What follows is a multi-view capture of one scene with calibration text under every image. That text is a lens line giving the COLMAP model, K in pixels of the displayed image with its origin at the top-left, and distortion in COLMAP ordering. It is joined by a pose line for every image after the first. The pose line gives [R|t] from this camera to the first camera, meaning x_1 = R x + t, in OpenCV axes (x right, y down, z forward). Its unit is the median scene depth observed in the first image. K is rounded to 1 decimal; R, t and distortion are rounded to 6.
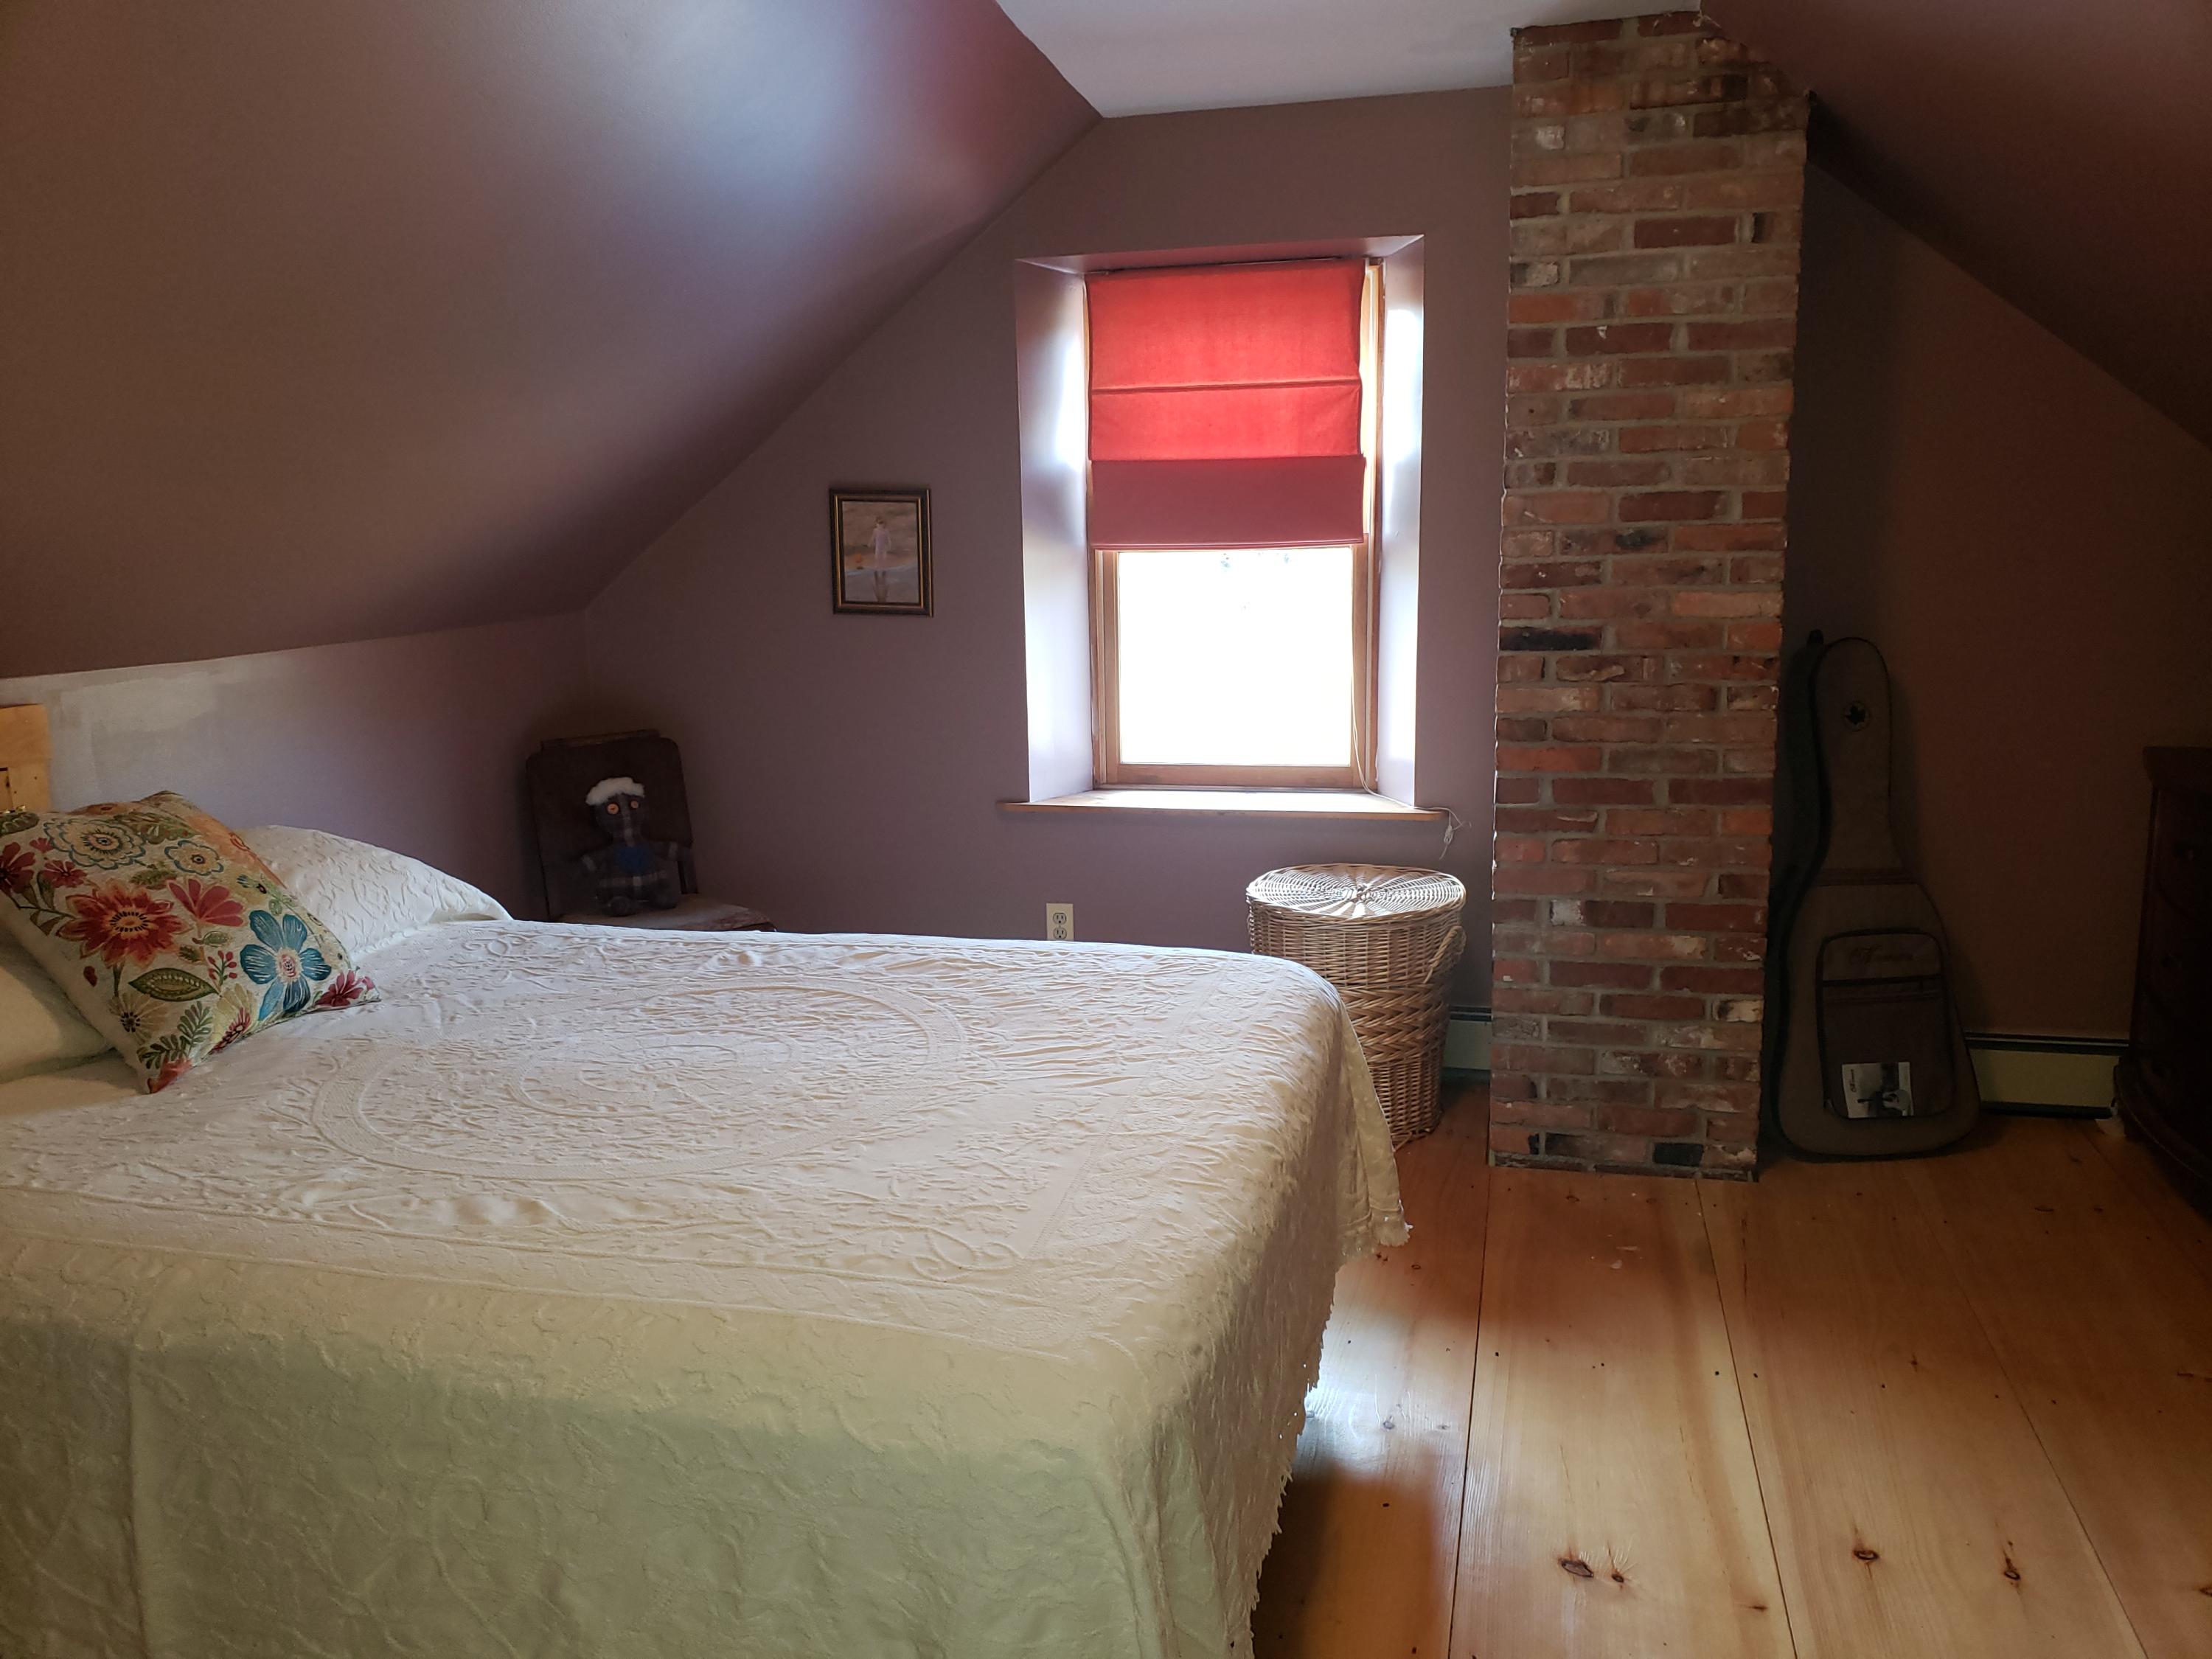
lens RADIAL K [[1691.6, 0, 1104.4], [0, 1691.6, 858.4], [0, 0, 1]] dist [0.036481, -0.098809]
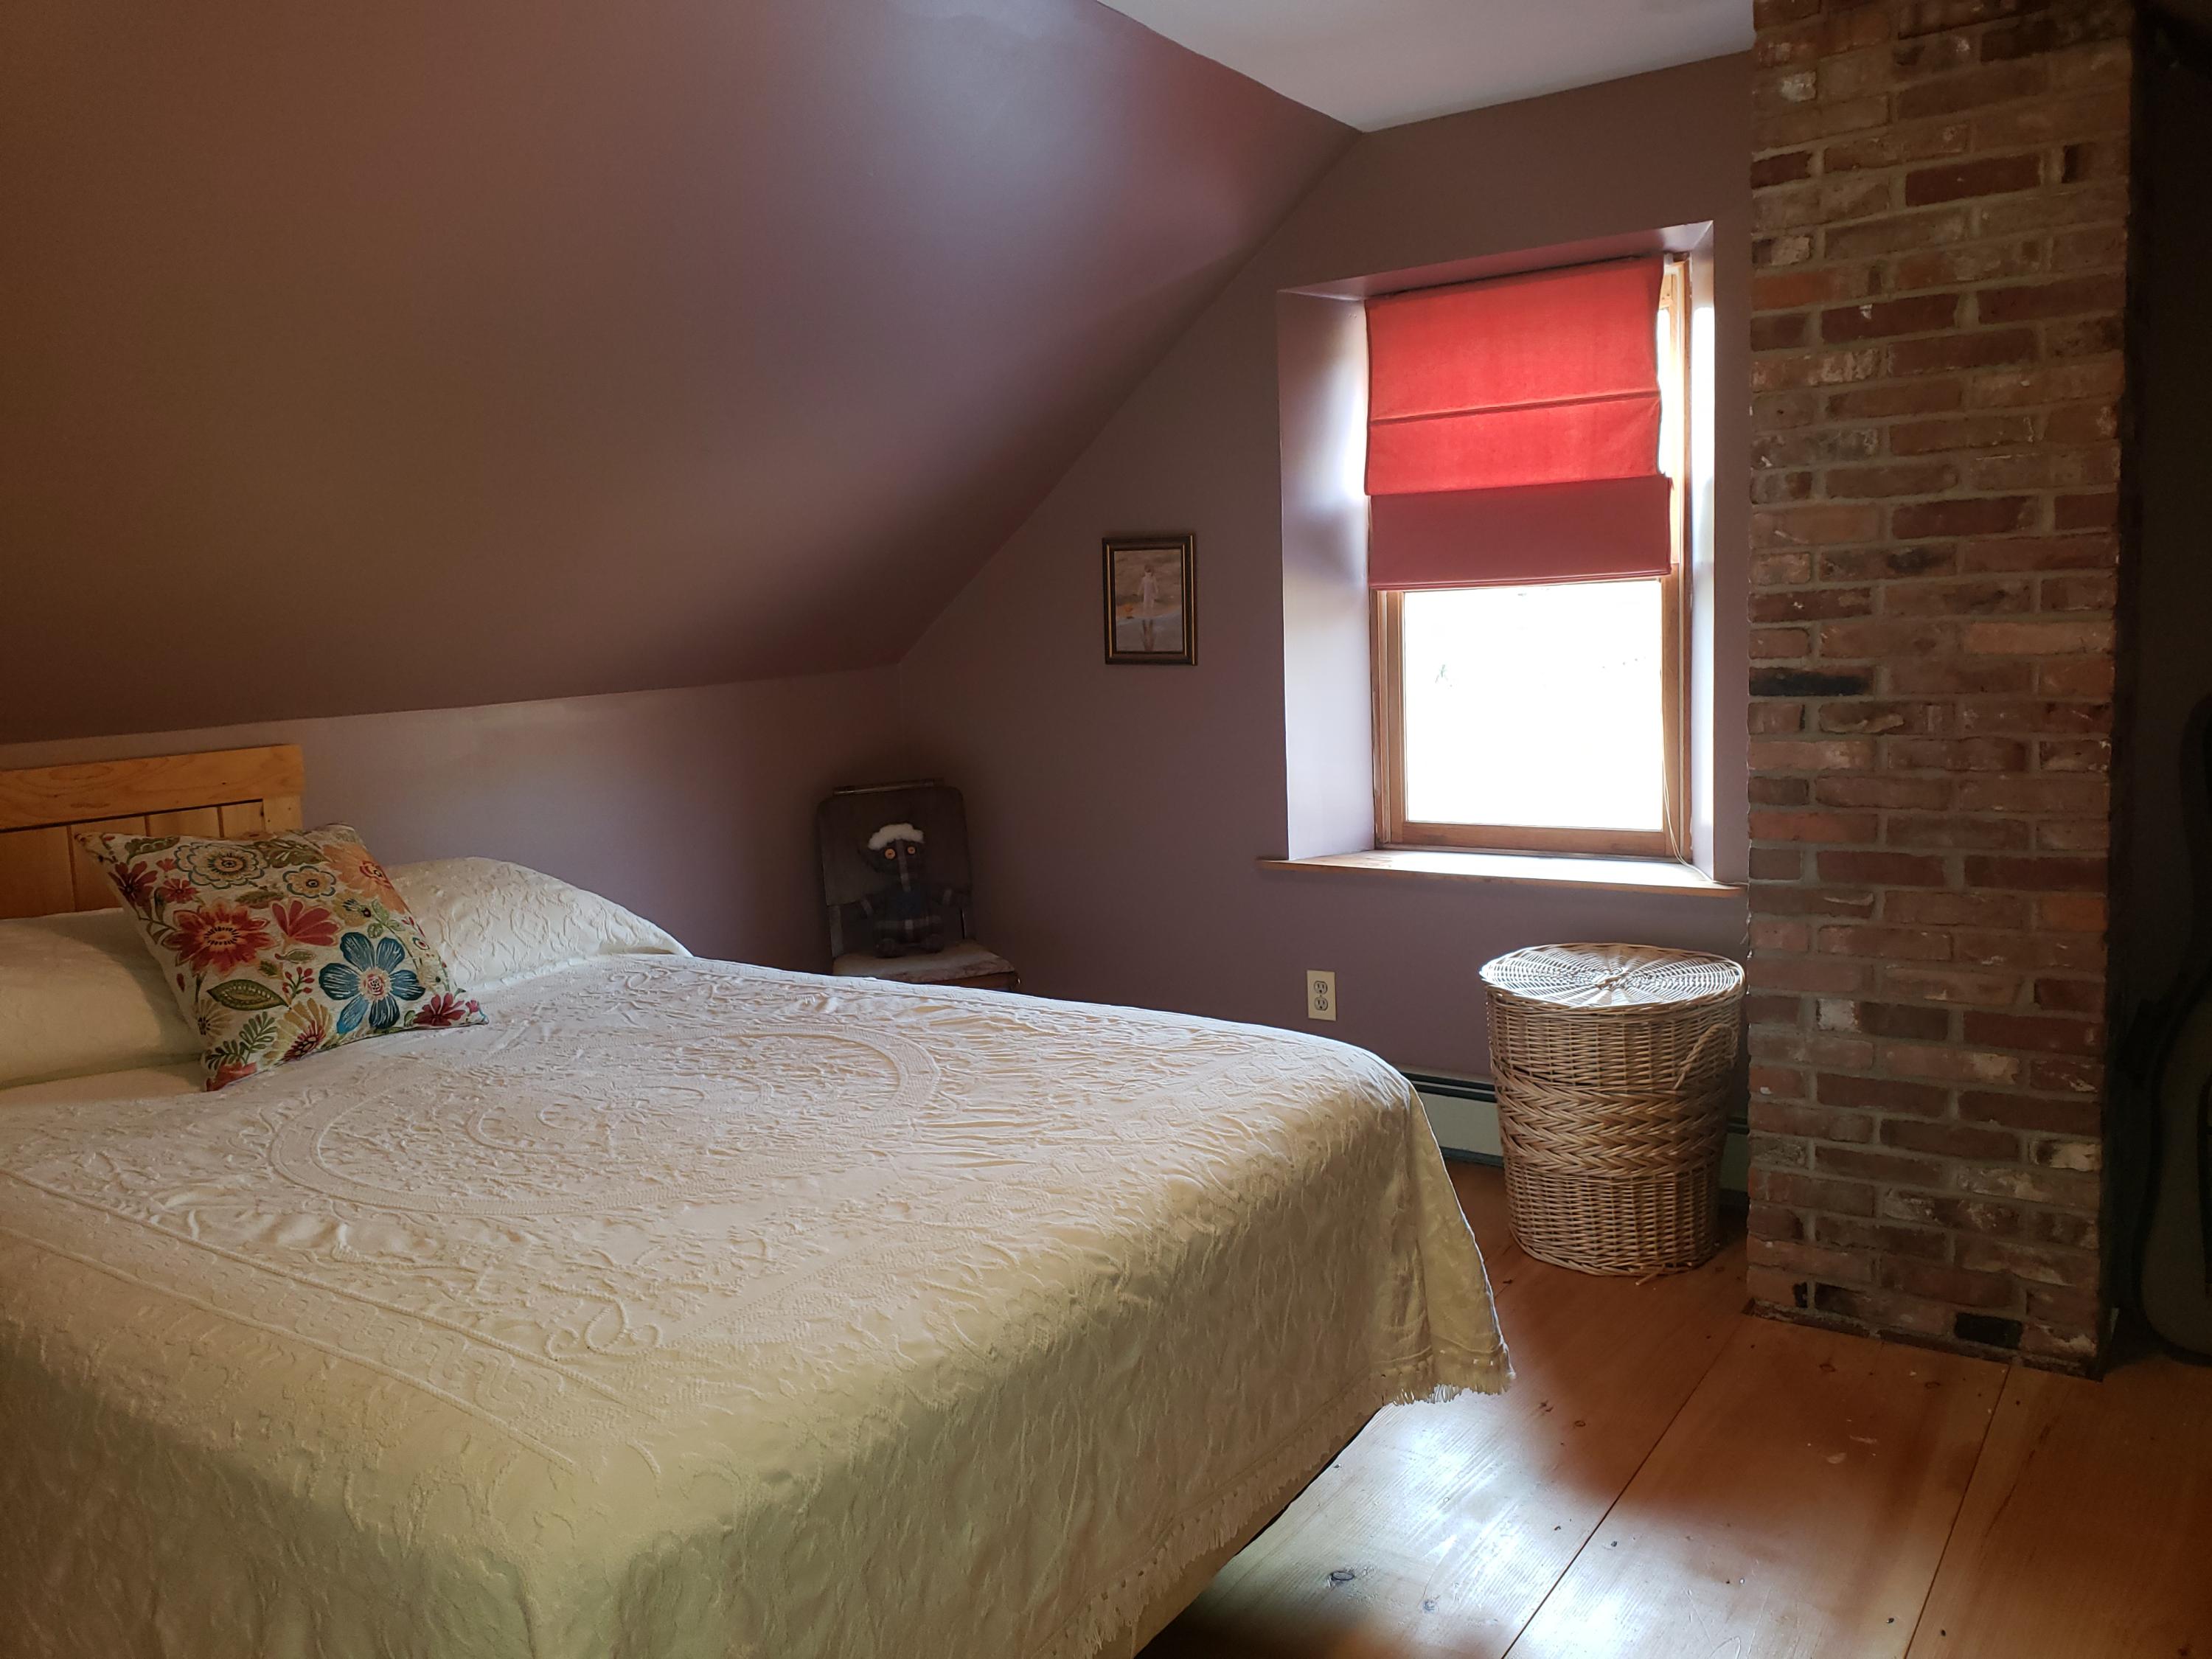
lens RADIAL K [[1708.6, 0, 1079.5], [0, 1708.6, 836.6], [0, 0, 1]] dist [-0.003276, 0.014487]
pose [[0.932734, 0.027384, -0.359525, 0.235340], [-0.044001, 0.998304, -0.038117, -0.006732], [0.357871, 0.051373, 0.932357, 0.098933]]
